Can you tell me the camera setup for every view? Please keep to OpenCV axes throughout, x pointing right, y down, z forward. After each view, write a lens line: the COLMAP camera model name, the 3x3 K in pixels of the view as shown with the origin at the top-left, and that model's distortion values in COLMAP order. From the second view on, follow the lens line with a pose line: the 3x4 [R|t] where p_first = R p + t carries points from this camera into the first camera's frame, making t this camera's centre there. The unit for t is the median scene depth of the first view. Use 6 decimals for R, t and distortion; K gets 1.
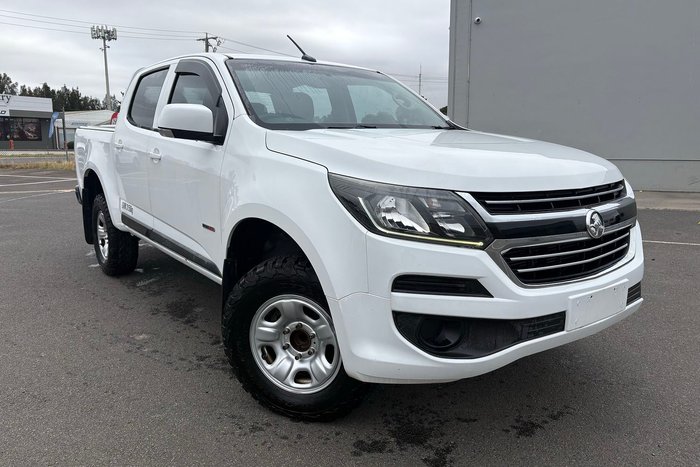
lens RADIAL K [[522.6, 0, 351.3], [0, 522.6, 226.2], [0, 0, 1]] dist [0.051884, -0.033809]
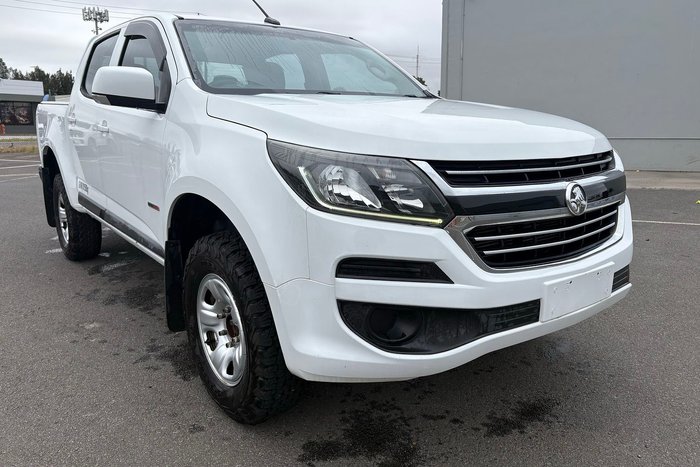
lens RADIAL K [[522.6, 0, 347.4], [0, 522.6, 234.8], [0, 0, 1]] dist [0.051884, -0.033809]
pose [[0.999997, -0.001584, -0.001936, 0.078344], [0.001669, 0.999014, 0.044368, 0.014130], [0.001864, -0.044372, 0.999013, 0.117197]]
